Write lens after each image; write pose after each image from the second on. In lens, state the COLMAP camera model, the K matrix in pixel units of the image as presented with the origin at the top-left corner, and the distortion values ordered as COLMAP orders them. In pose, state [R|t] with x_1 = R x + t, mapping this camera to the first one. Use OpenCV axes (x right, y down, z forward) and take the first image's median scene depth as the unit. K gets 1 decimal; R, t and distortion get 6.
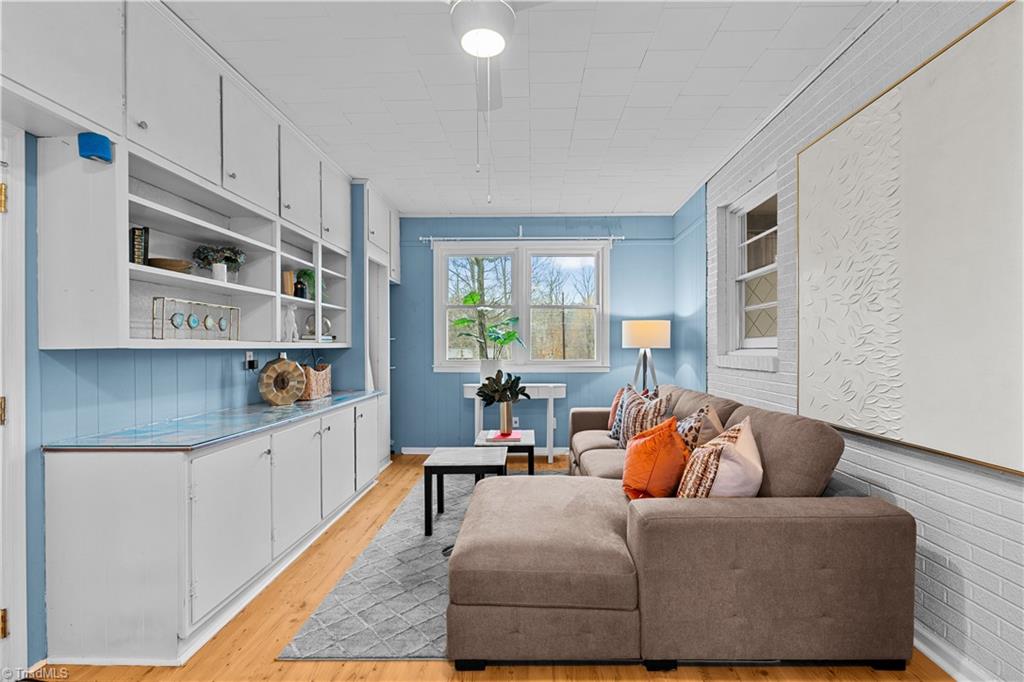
lens RADIAL K [[465.1, 0, 525.8], [0, 465.1, 348.6], [0, 0, 1]] dist [-0.007067, 0.000554]
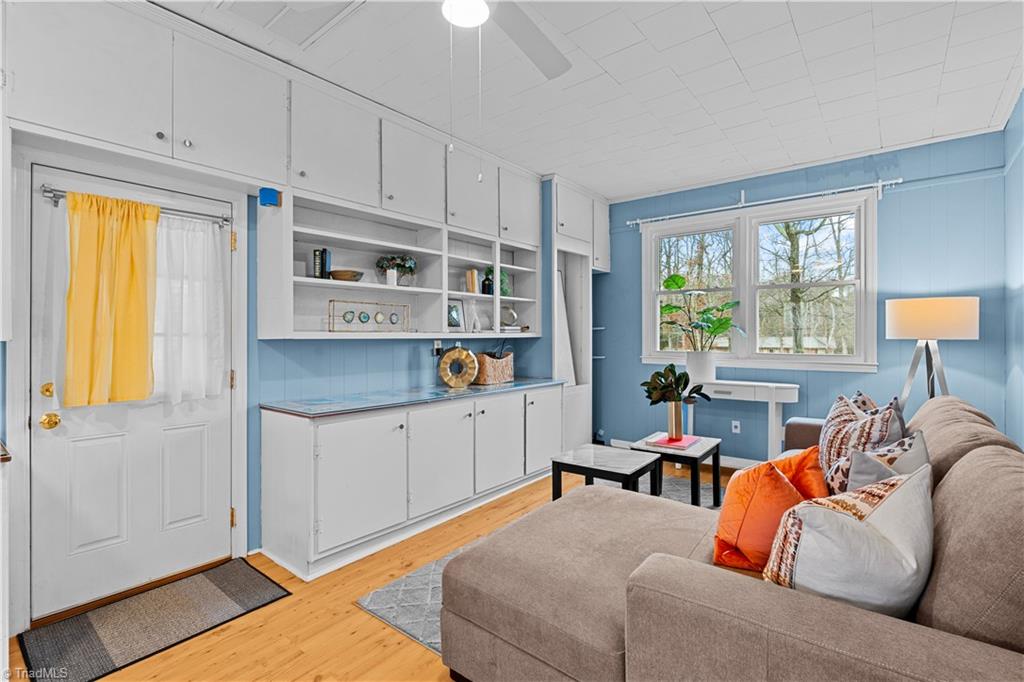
lens RADIAL K [[465.1, 0, 517.2], [0, 465.1, 336.1], [0, 0, 1]] dist [-0.007067, 0.000554]
pose [[0.798783, 0.002200, -0.601615, 0.282429], [-0.002729, 0.999996, 0.000033, -0.006068], [0.601613, 0.001615, 0.798786, 0.168798]]
